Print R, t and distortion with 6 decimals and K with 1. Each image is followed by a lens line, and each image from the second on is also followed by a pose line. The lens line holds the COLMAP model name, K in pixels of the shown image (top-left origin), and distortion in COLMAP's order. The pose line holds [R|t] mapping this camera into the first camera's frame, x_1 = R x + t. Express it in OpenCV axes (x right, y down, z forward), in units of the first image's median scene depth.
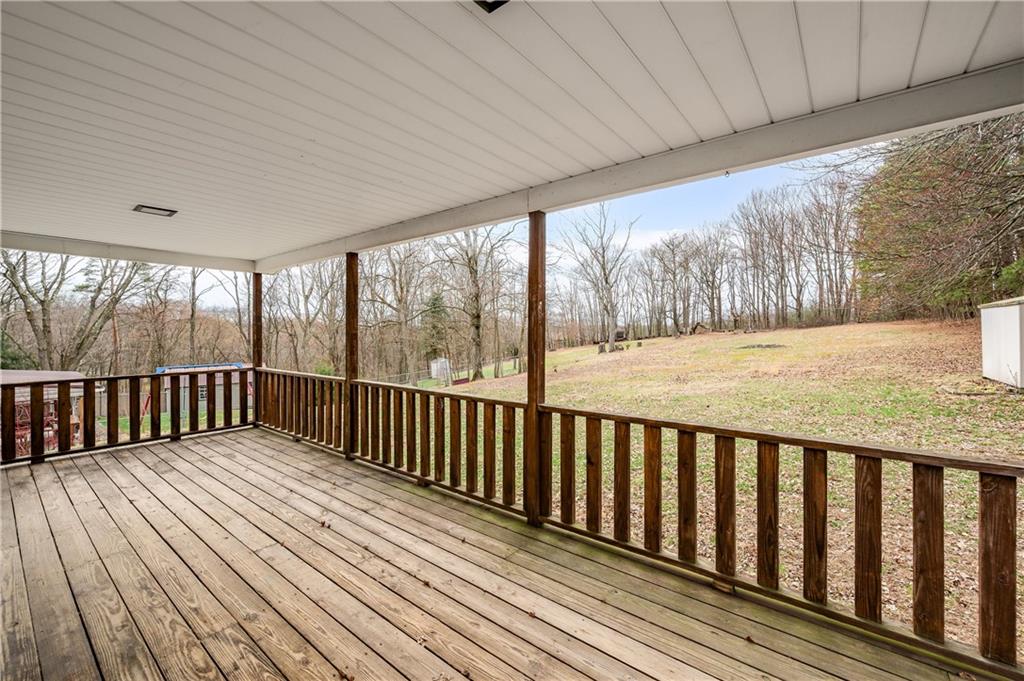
lens RADIAL K [[419.5, 0, 509.8], [0, 419.5, 330.4], [0, 0, 1]] dist [-0.000452, -0.000288]
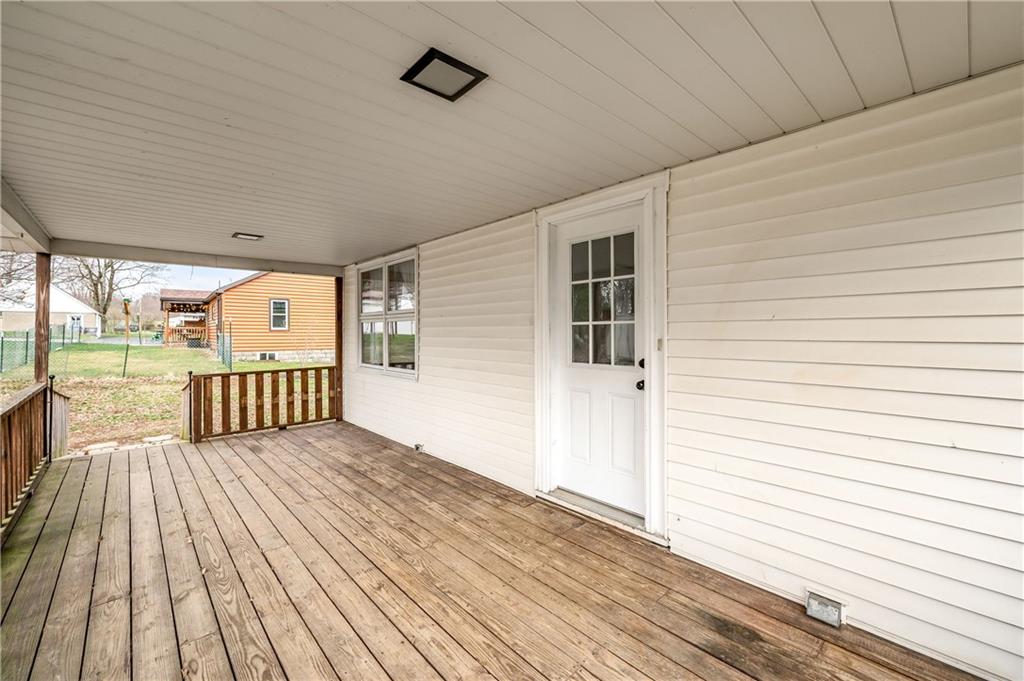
lens RADIAL K [[419.5, 0, 509.8], [0, 419.5, 330.4], [0, 0, 1]] dist [-0.000452, -0.000288]
pose [[-0.987324, 0.005789, 0.158611, -1.310602], [0.006402, 0.999974, 0.003355, -0.001635], [-0.158588, 0.004328, -0.987335, 1.923534]]
